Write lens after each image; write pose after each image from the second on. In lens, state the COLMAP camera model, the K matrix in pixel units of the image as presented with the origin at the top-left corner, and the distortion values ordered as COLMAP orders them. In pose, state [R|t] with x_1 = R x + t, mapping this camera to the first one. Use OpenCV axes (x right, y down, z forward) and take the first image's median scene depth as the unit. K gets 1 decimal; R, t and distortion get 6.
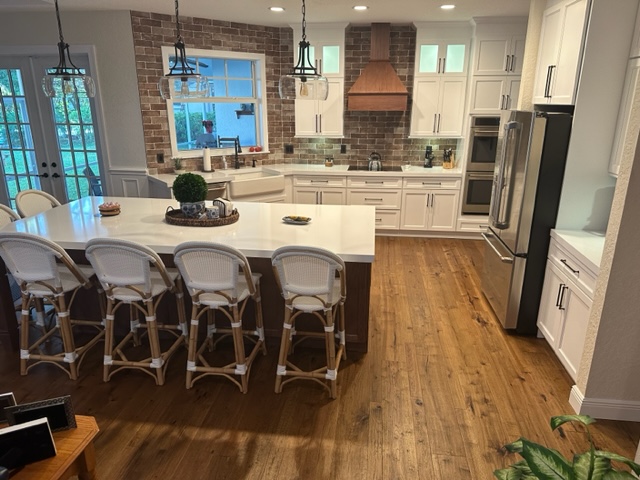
lens RADIAL K [[431.6, 0, 320.0], [0, 431.6, 240.0], [0, 0, 1]] dist [0.001656, -0.002176]
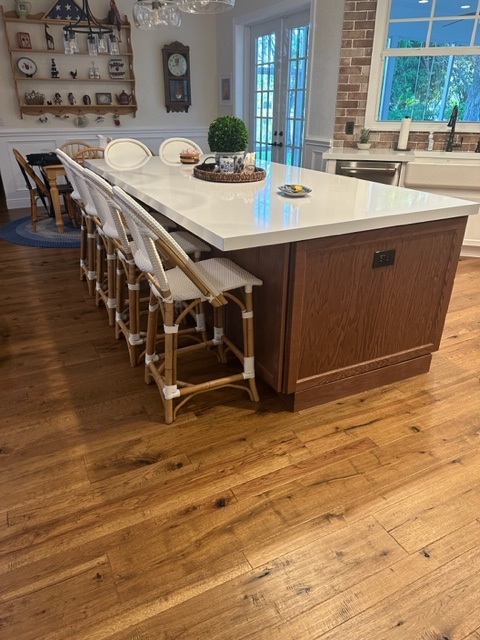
lens RADIAL K [[445.8, 0, 240.0], [0, 445.8, 320.0], [0, 0, 1]] dist [-0.002802, -0.001687]
pose [[0.568532, 0.353672, -0.742757, 0.290948], [-0.241884, 0.934827, 0.259982, -0.011986], [0.786297, 0.031853, 0.617027, 0.300348]]
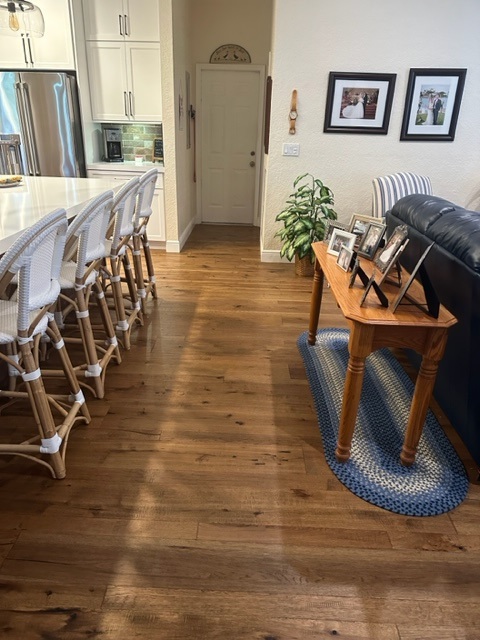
lens RADIAL K [[445.8, 0, 240.0], [0, 445.8, 320.0], [0, 0, 1]] dist [-0.002802, -0.001687]
pose [[-0.106834, -0.387635, 0.915601, -0.617708], [0.265380, 0.876347, 0.401982, -0.028109], [-0.958207, 0.285927, 0.009247, 0.363912]]
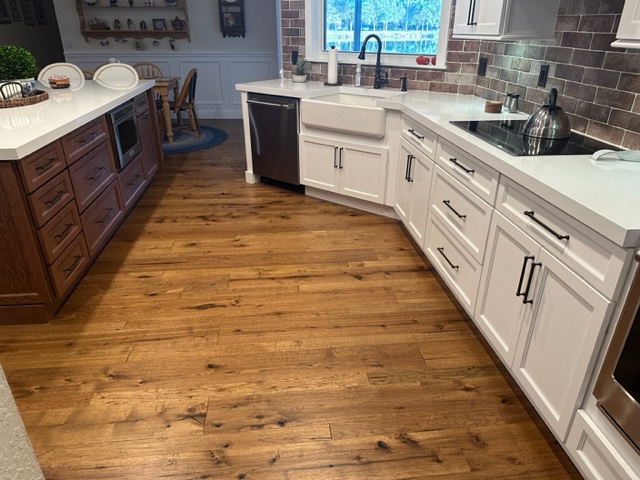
lens RADIAL K [[445.8, 0, 320.0], [0, 445.8, 240.0], [0, 0, 1]] dist [-0.002802, -0.001687]
pose [[0.247611, 0.416473, -0.874779, 0.486598], [-0.287577, 0.893799, 0.344128, -0.184552], [0.925196, 0.166356, 0.341083, 0.817979]]
